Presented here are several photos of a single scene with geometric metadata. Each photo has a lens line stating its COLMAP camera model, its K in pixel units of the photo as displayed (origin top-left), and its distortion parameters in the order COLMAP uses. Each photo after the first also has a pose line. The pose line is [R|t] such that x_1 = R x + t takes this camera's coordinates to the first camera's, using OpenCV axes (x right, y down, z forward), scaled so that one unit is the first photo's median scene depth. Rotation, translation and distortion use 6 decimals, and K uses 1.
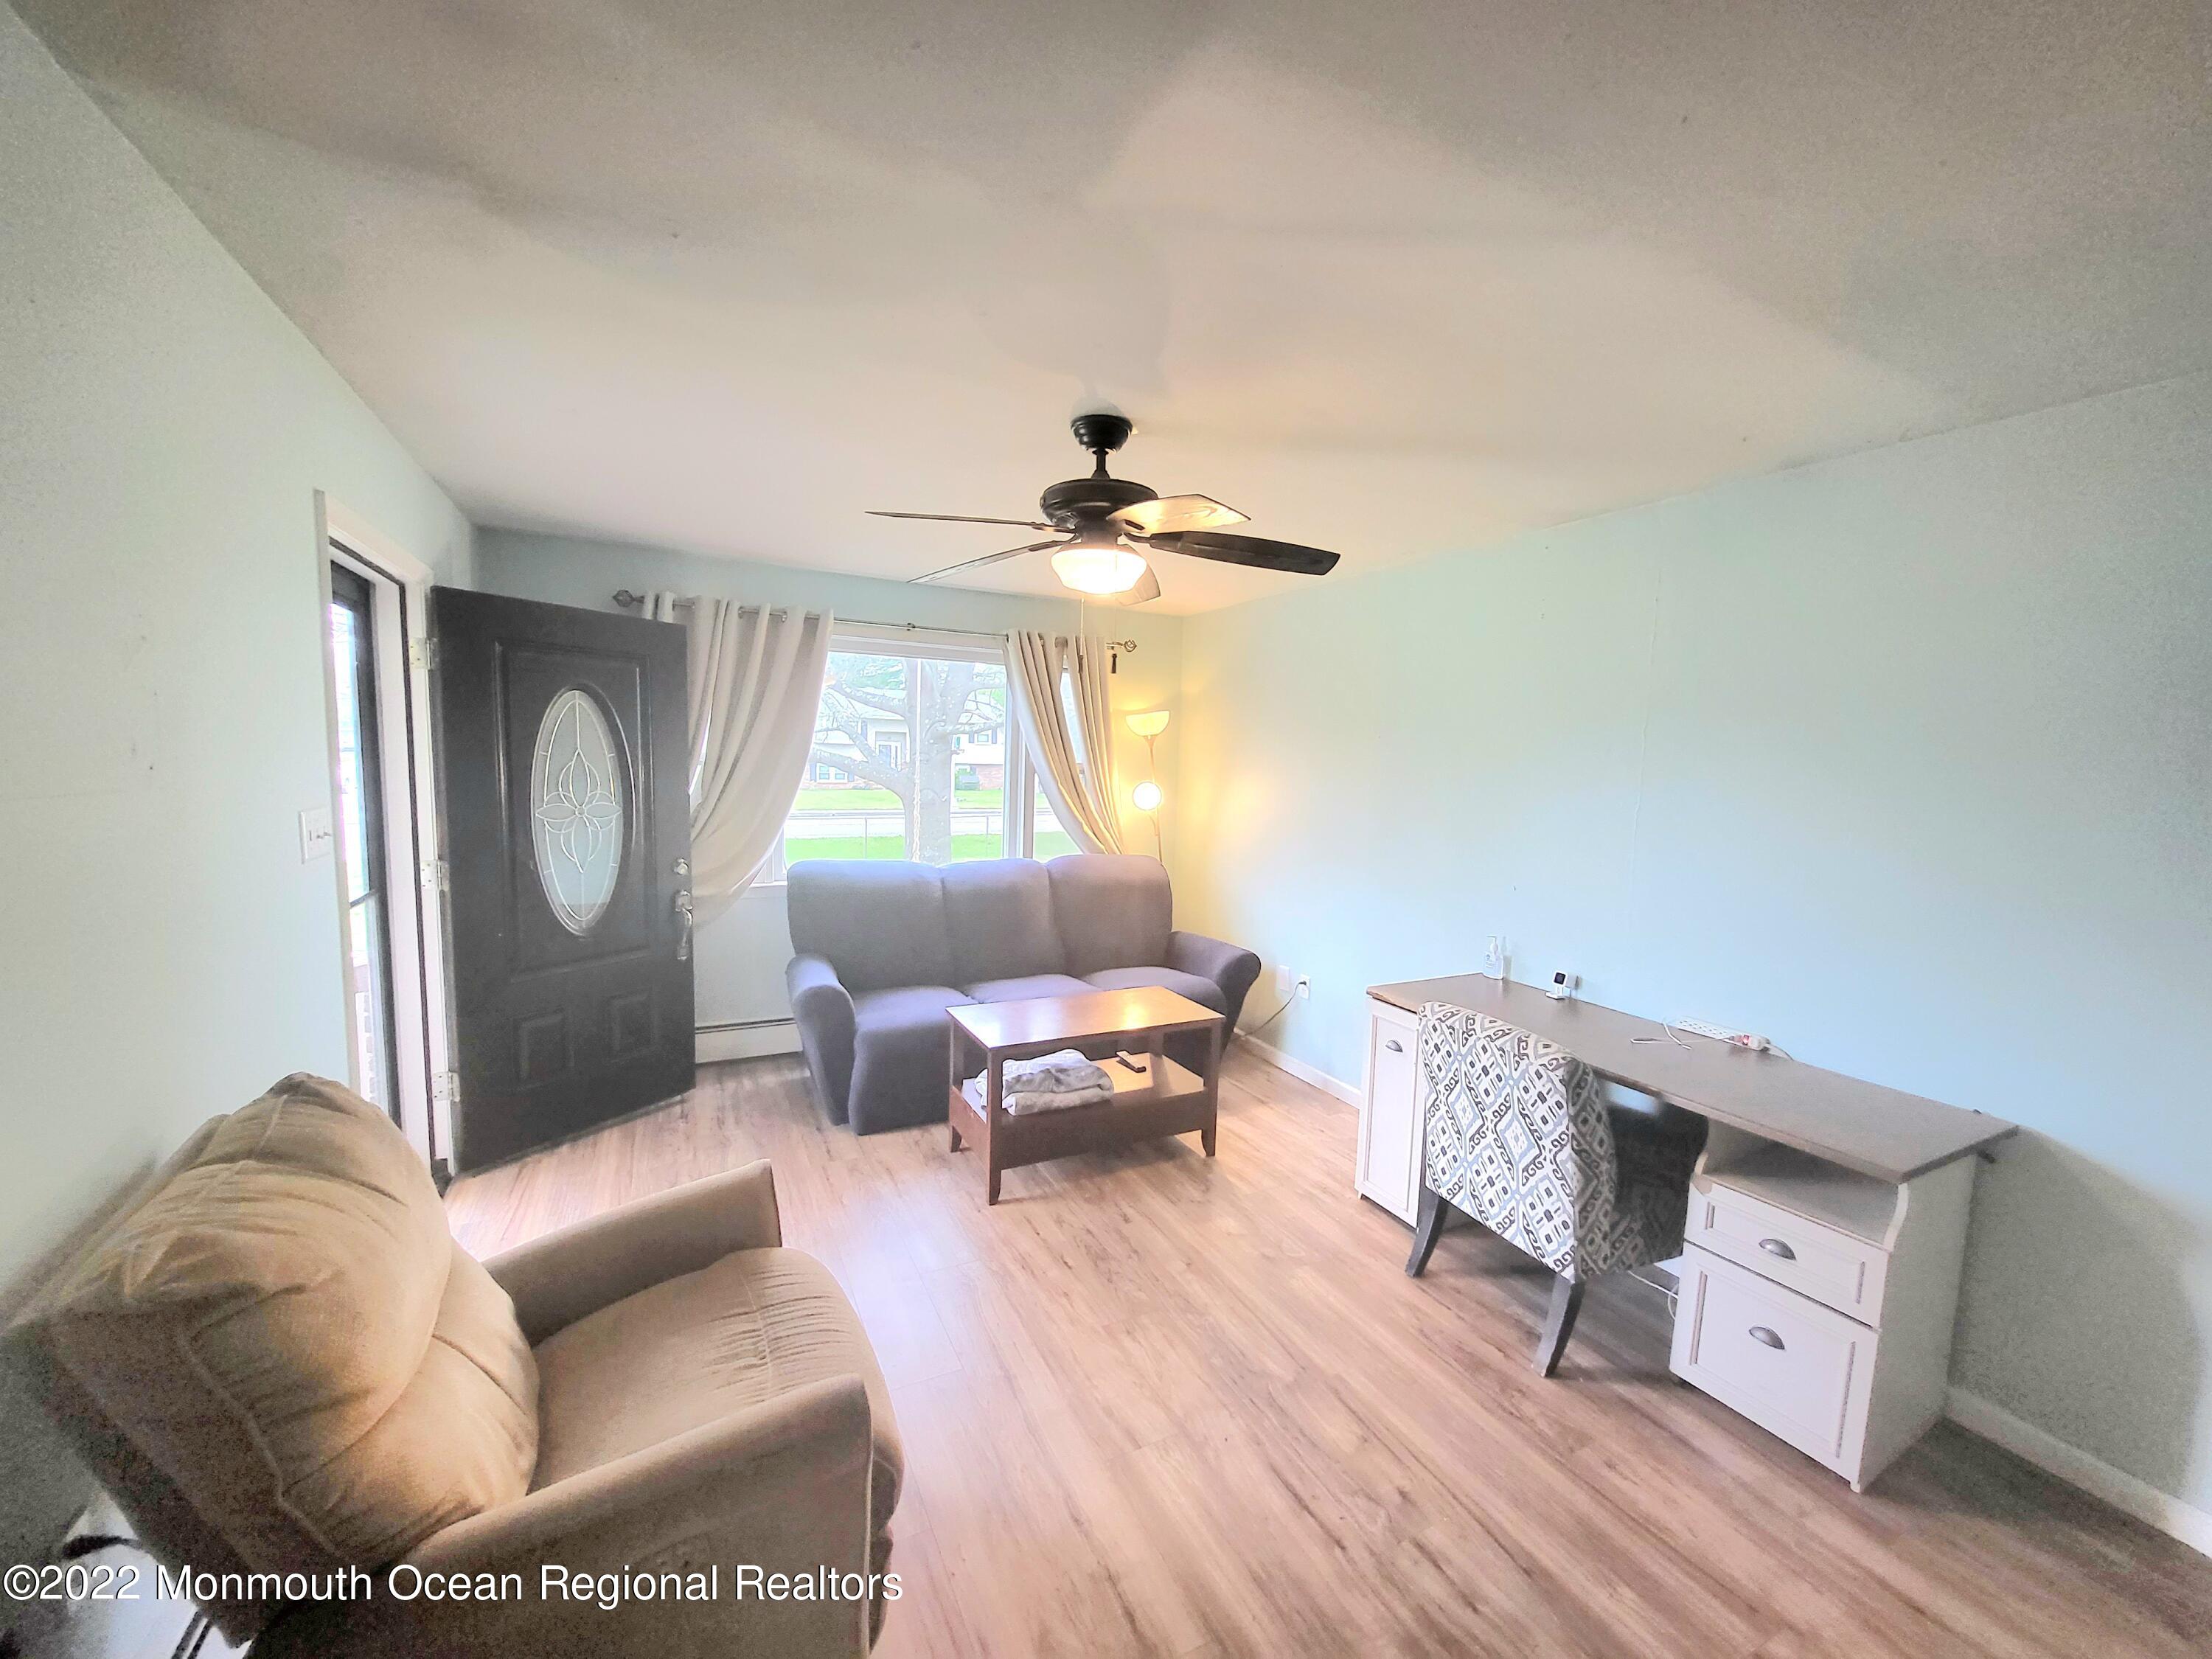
lens RADIAL K [[862.9, 0, 1123.6], [0, 862.9, 840.7], [0, 0, 1]] dist [-0.000612, -0.000007]
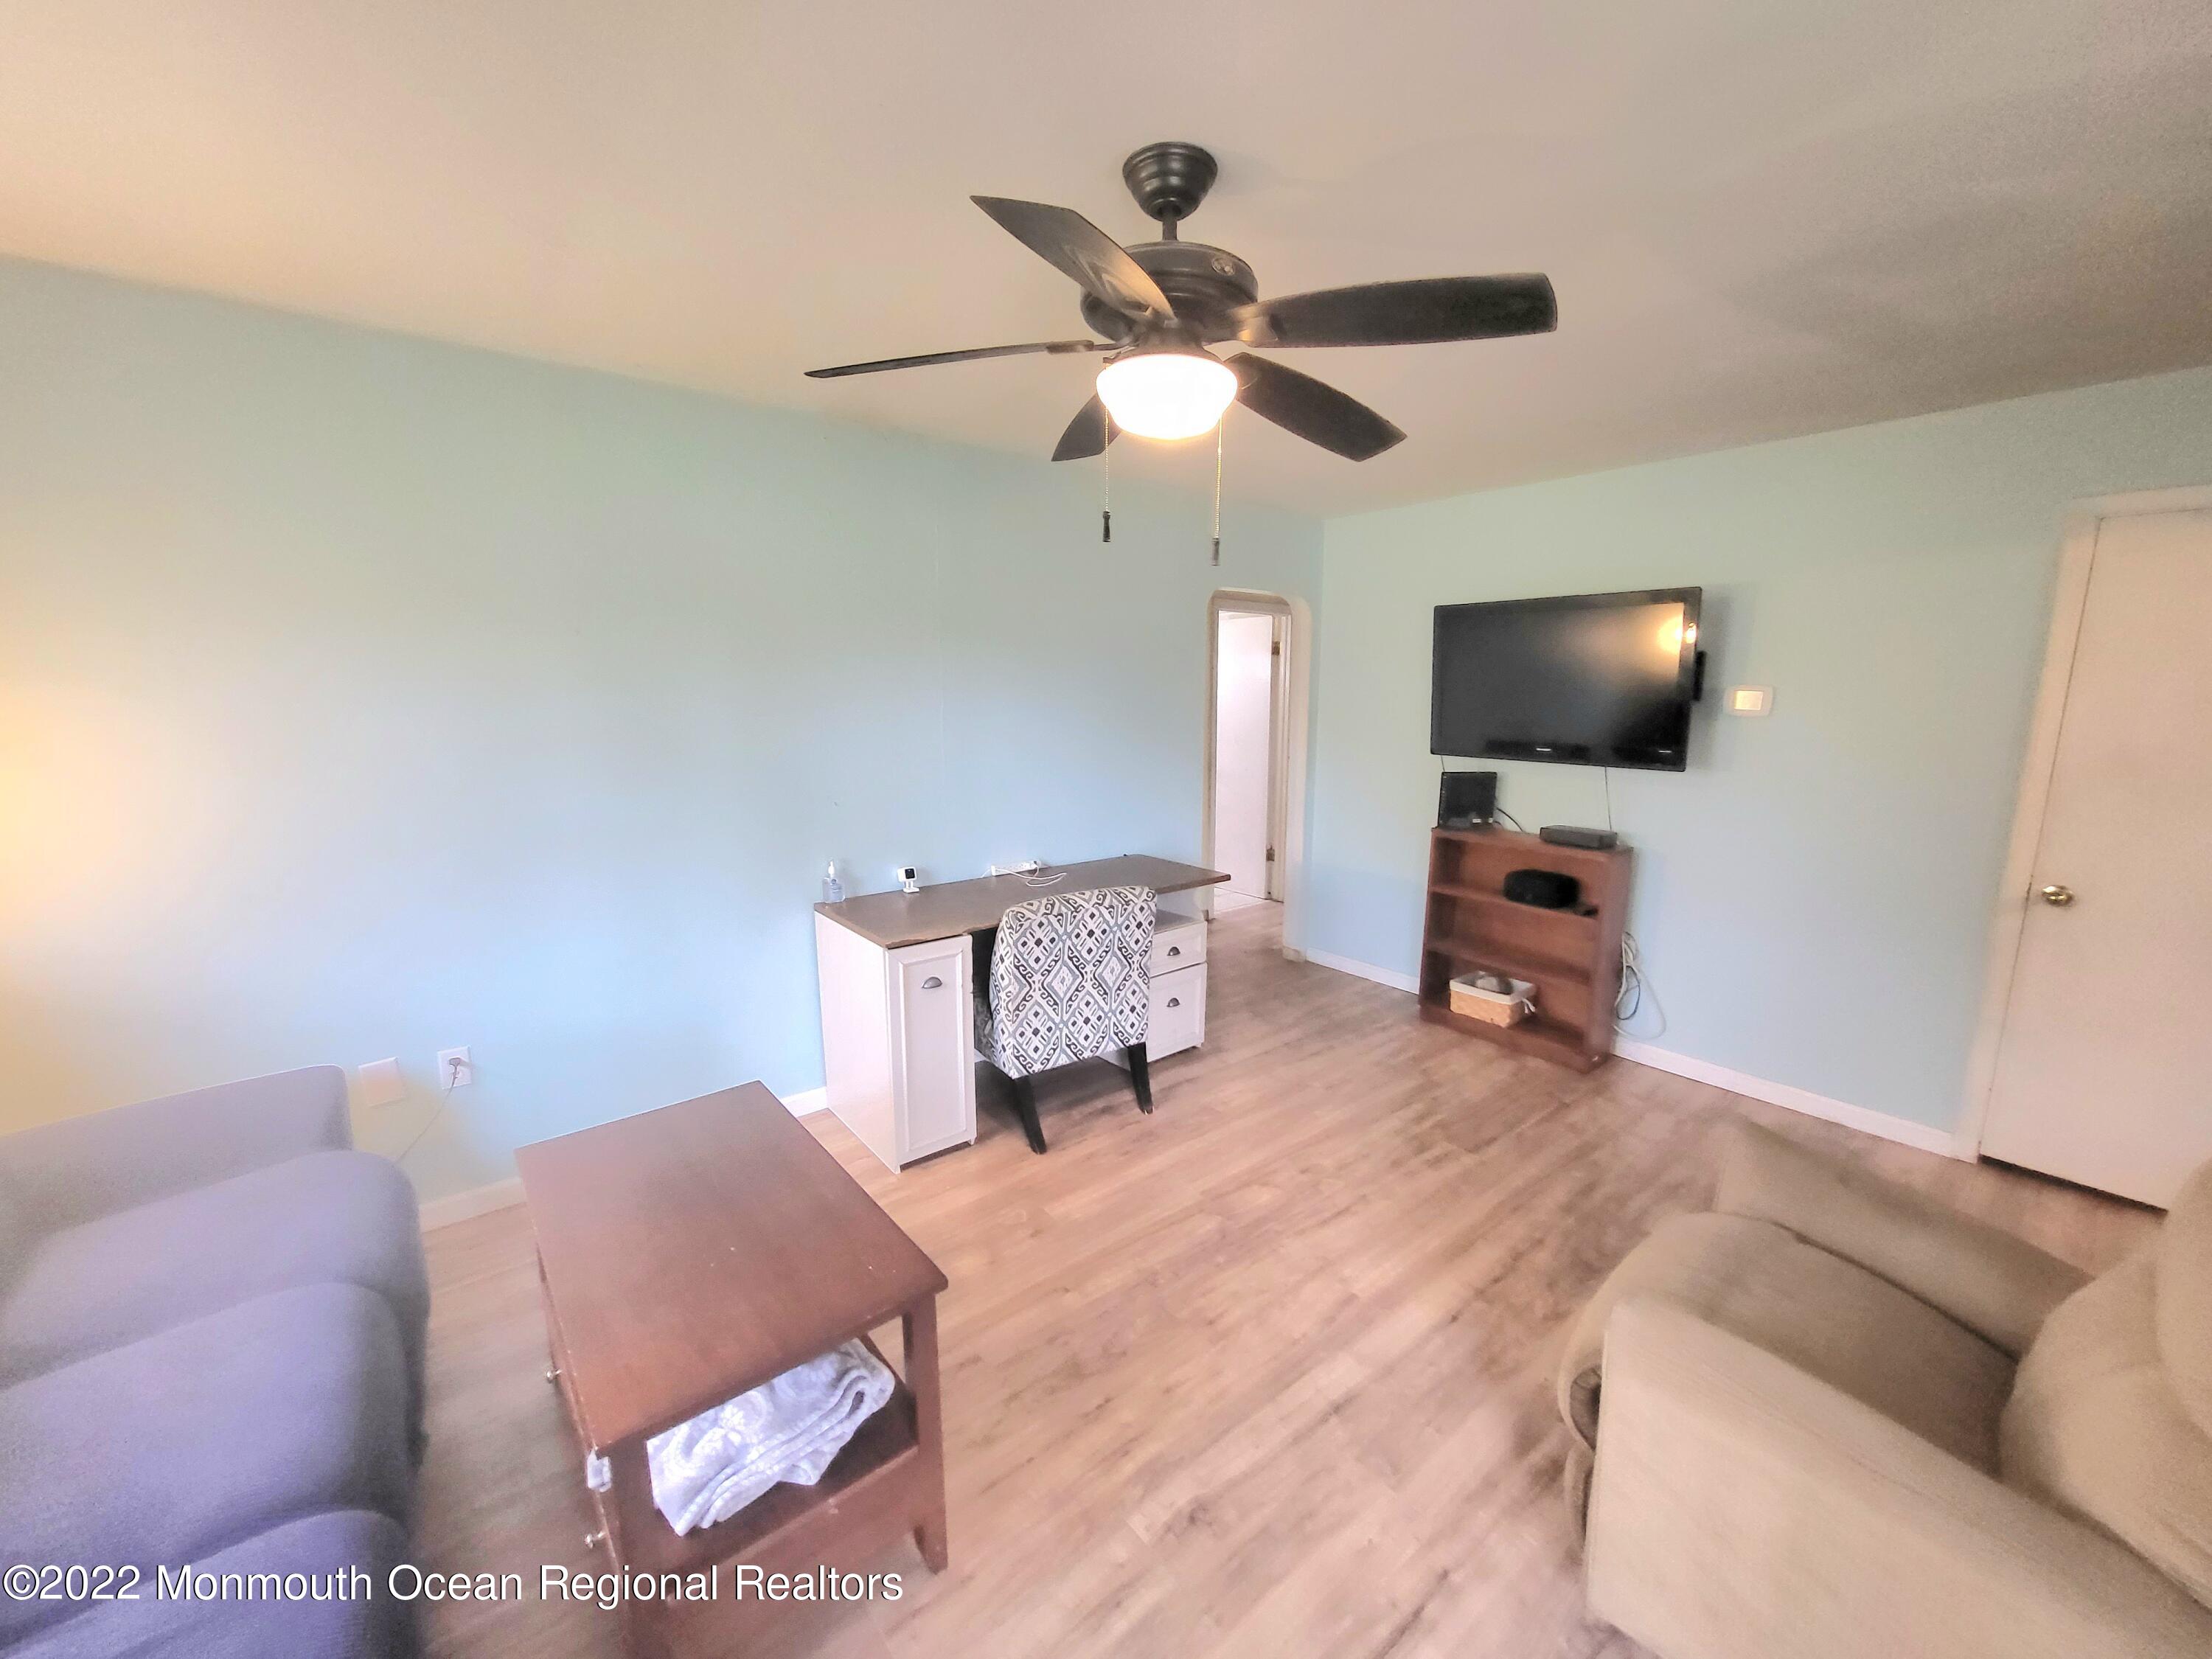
lens RADIAL K [[862.9, 0, 1123.6], [0, 862.9, 840.7], [0, 0, 1]] dist [-0.000612, -0.000007]
pose [[-0.204318, -0.197004, 0.958876, -0.731618], [0.086234, 0.972110, 0.218097, -0.118171], [-0.975099, 0.127249, -0.181631, 1.181705]]
